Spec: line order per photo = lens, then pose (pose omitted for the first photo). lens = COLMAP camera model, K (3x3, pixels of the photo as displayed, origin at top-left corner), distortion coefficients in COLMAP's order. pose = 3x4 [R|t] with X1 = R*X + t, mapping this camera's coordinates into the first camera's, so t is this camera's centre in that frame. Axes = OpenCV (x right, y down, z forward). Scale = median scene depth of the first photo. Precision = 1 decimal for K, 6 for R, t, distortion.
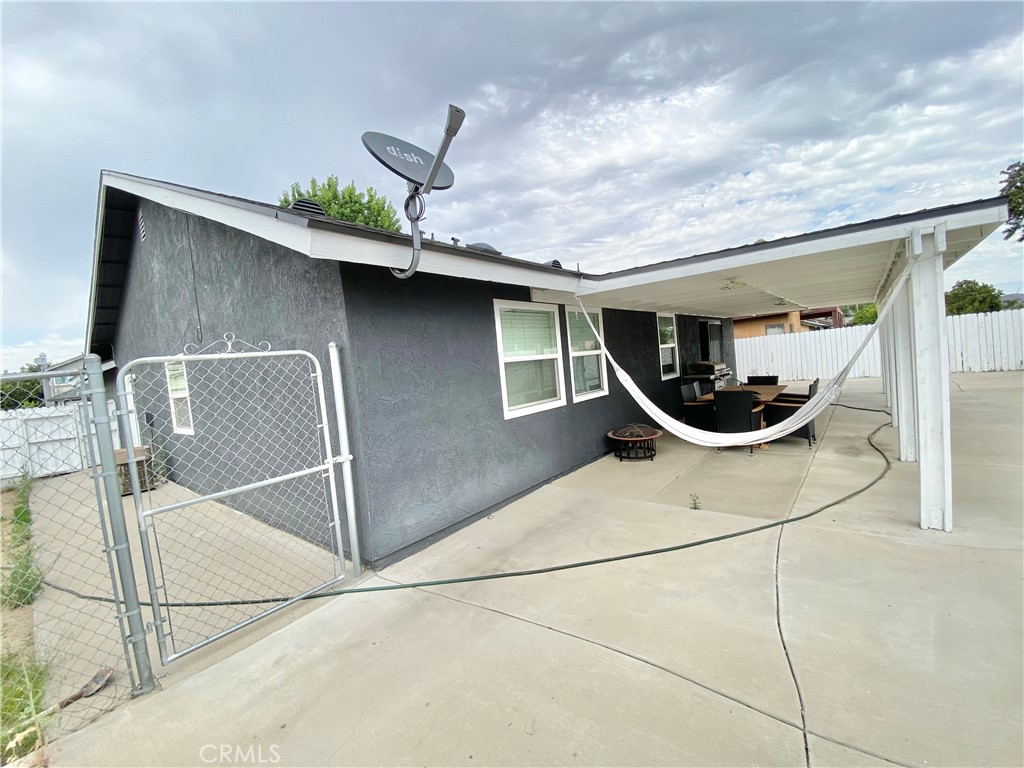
lens RADIAL K [[421.2, 0, 506.9], [0, 421.2, 379.9], [0, 0, 1]] dist [0.021083, -0.022912]
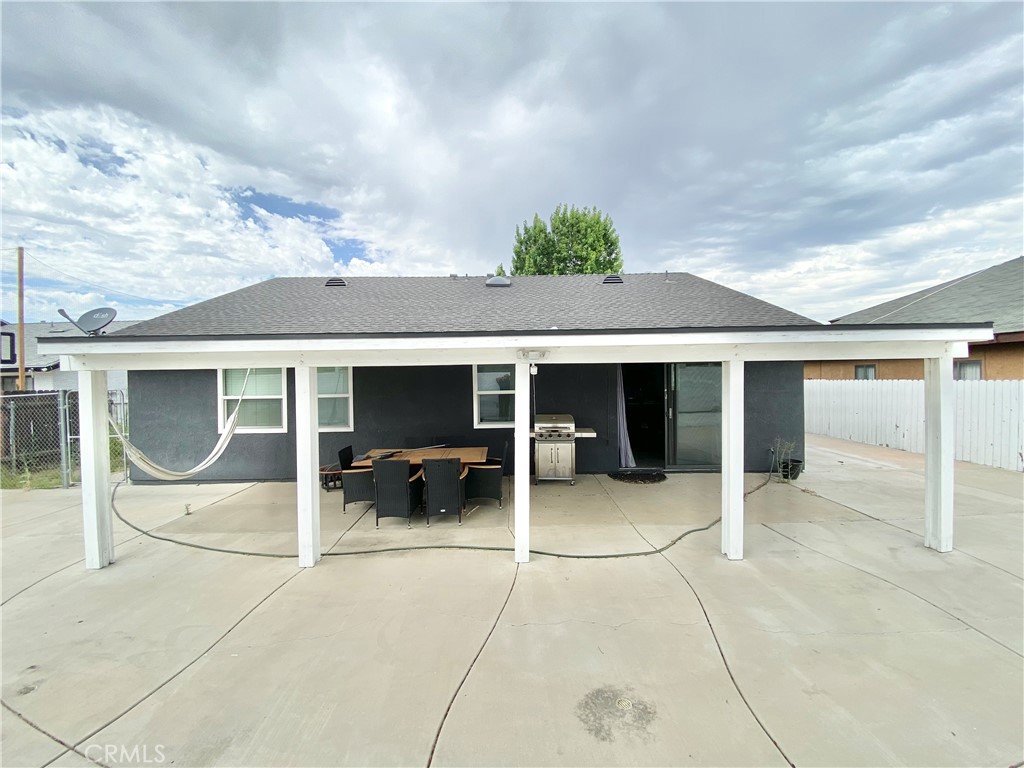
lens RADIAL K [[421.2, 0, 506.9], [0, 421.2, 379.9], [0, 0, 1]] dist [0.021083, -0.022912]
pose [[0.604491, 0.053634, -0.794804, 1.914439], [-0.066217, 0.997661, 0.016961, -0.211231], [0.793855, 0.042377, 0.606629, 0.837453]]
